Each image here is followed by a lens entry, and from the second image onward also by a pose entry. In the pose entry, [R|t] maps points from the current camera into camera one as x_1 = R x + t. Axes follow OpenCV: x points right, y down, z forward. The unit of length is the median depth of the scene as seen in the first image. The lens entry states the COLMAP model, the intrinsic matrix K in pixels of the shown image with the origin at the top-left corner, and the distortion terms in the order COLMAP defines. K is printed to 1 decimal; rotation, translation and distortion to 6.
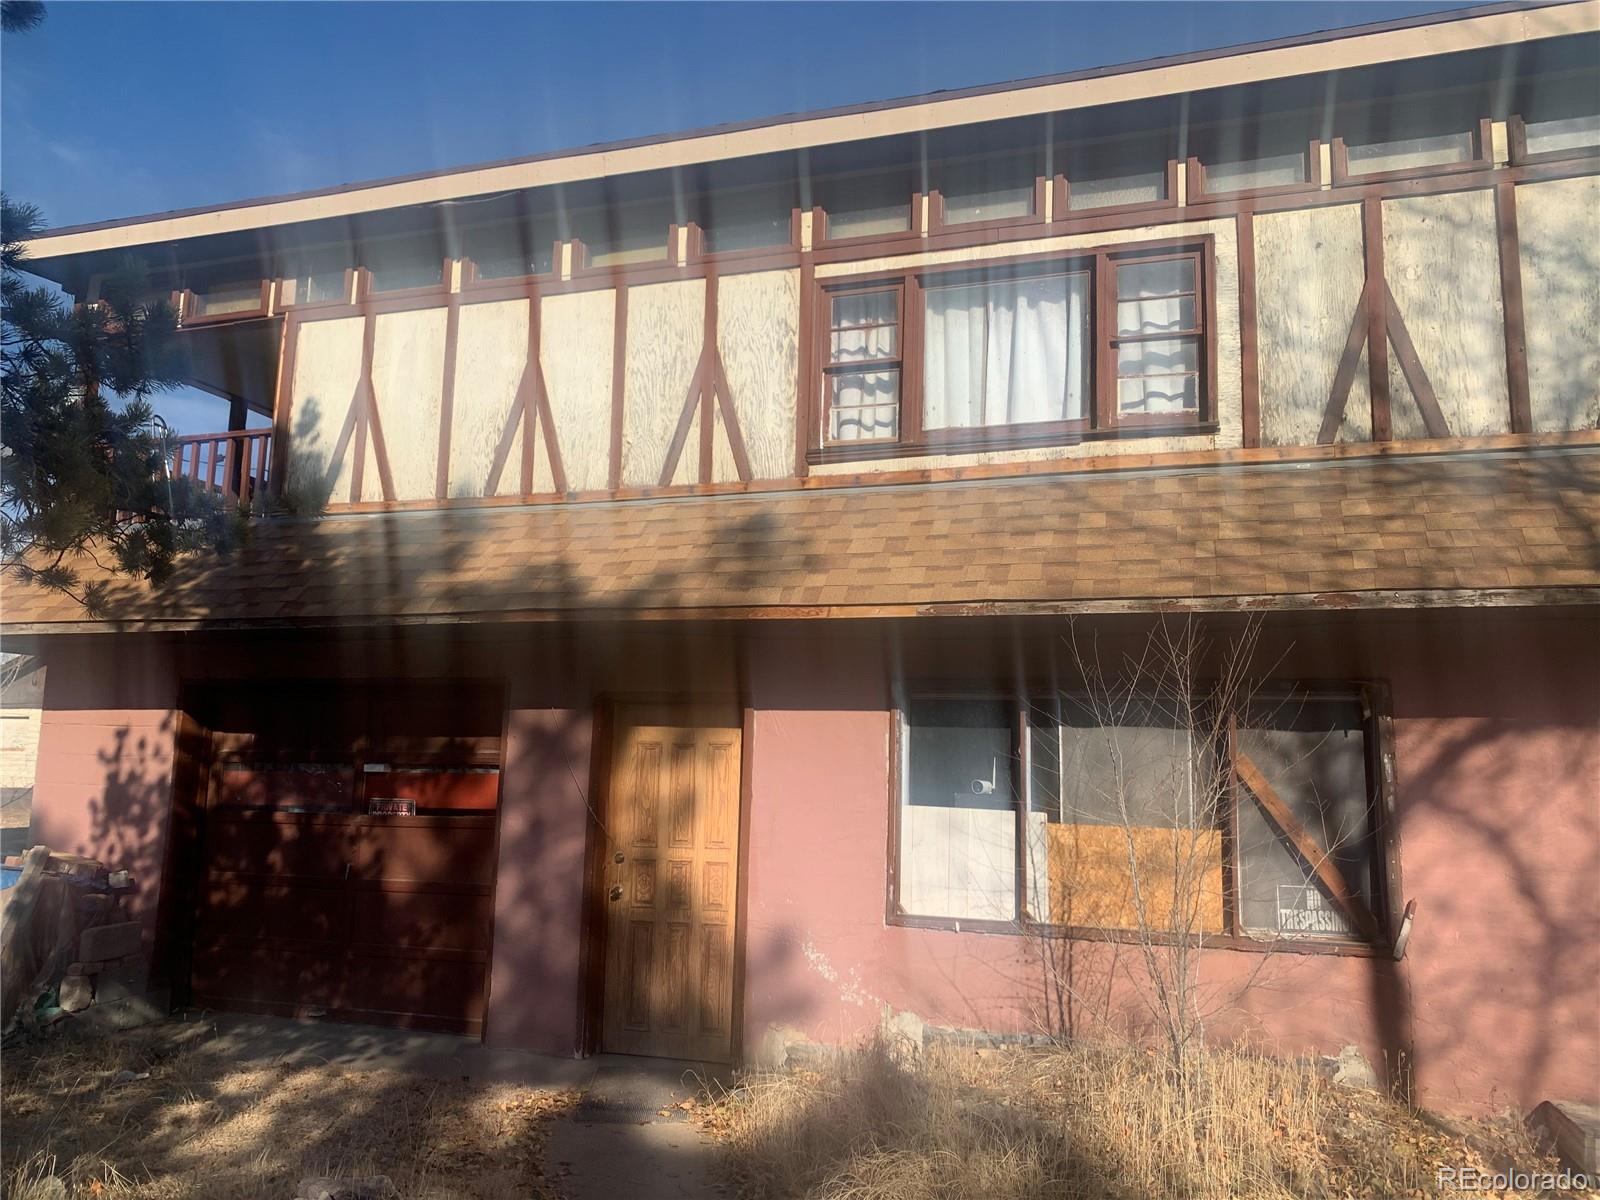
lens RADIAL K [[1213.8, 0, 798.9], [0, 1213.8, 610.5], [0, 0, 1]] dist [0.045239, -0.039582]
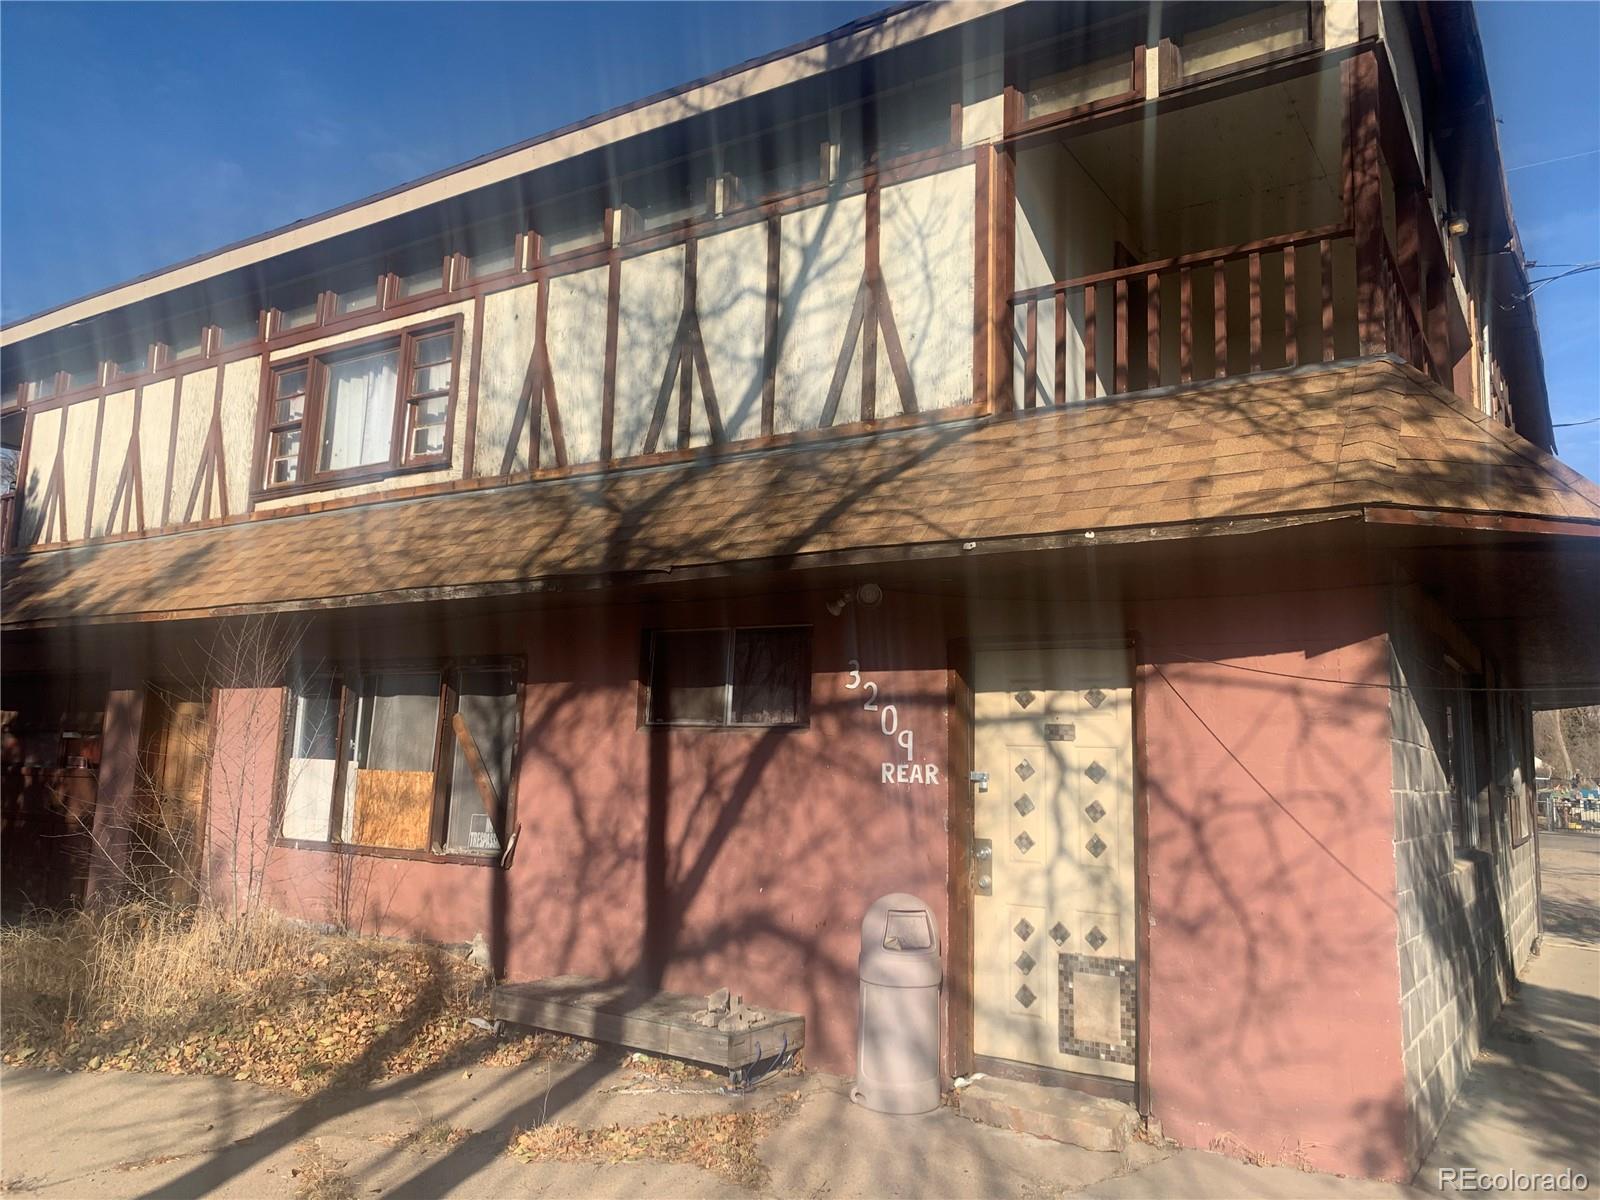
lens RADIAL K [[1213.8, 0, 799.7], [0, 1213.8, 599.4], [0, 0, 1]] dist [0.045239, -0.039582]
pose [[0.965525, -0.034445, -0.258020, 1.046210], [0.034825, 0.999389, -0.003100, 0.011907], [0.257969, -0.005992, 0.966135, -0.162431]]
